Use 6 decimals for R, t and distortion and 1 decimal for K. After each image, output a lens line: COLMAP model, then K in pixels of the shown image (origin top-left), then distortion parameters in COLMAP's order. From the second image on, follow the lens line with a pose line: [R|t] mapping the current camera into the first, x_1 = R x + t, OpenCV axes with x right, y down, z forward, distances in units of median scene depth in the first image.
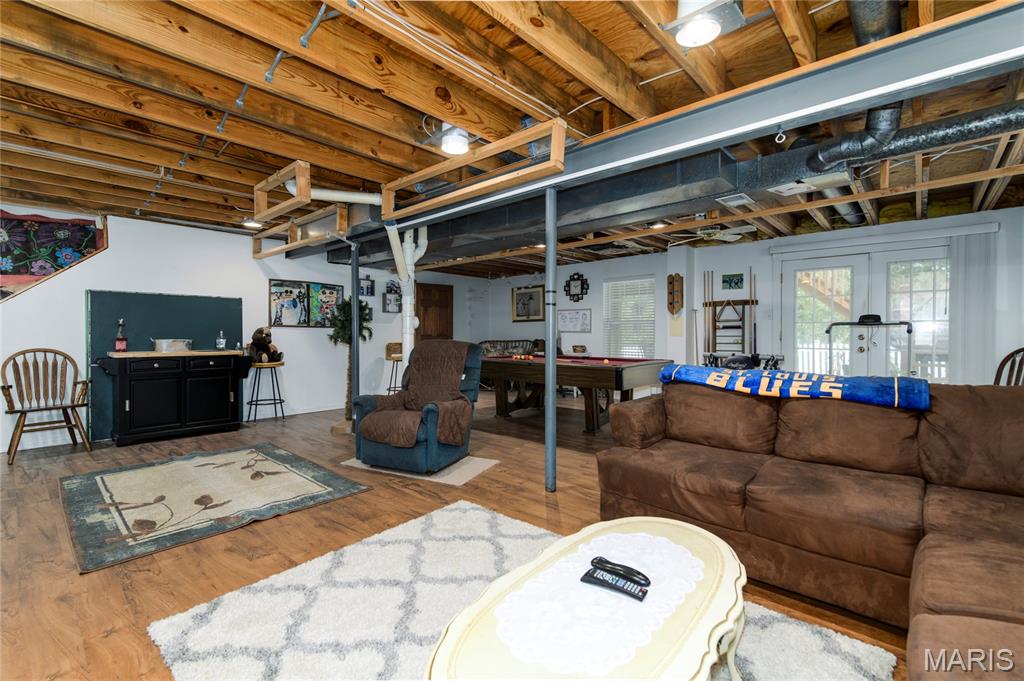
lens RADIAL K [[463.9, 0, 515.5], [0, 463.9, 338.2], [0, 0, 1]] dist [0.004232, -0.000924]
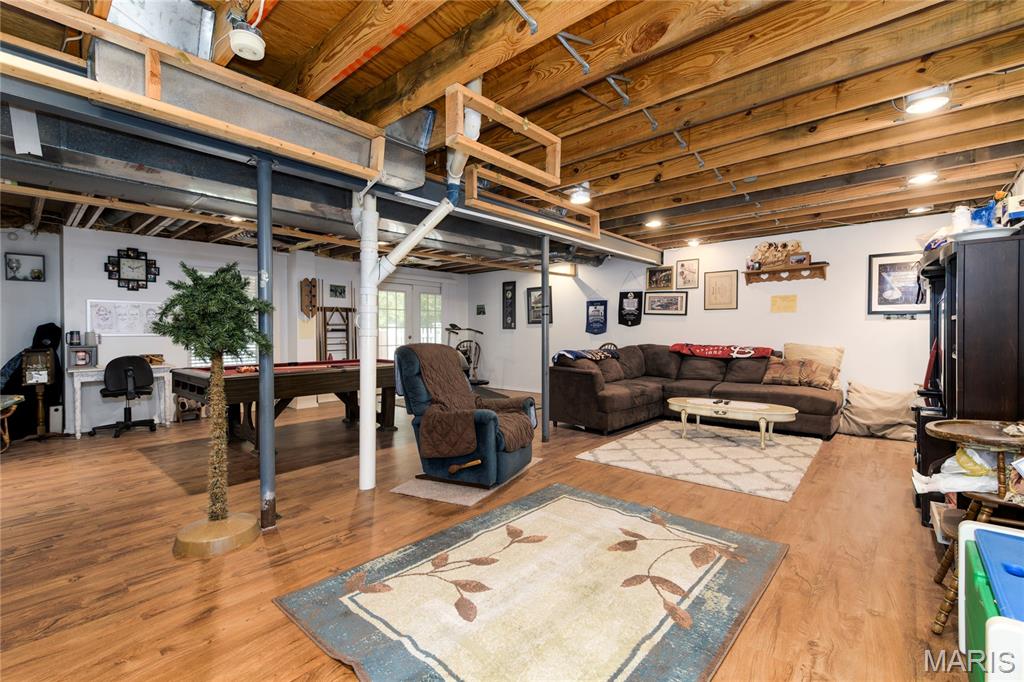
lens RADIAL K [[463.9, 0, 509.5], [0, 463.9, 339.2], [0, 0, 1]] dist [0.004232, -0.000924]
pose [[-0.035449, -0.012168, 0.999297, -1.181085], [0.017251, 0.999769, 0.012786, -0.013587], [-0.999223, 0.017693, -0.035231, 0.991946]]
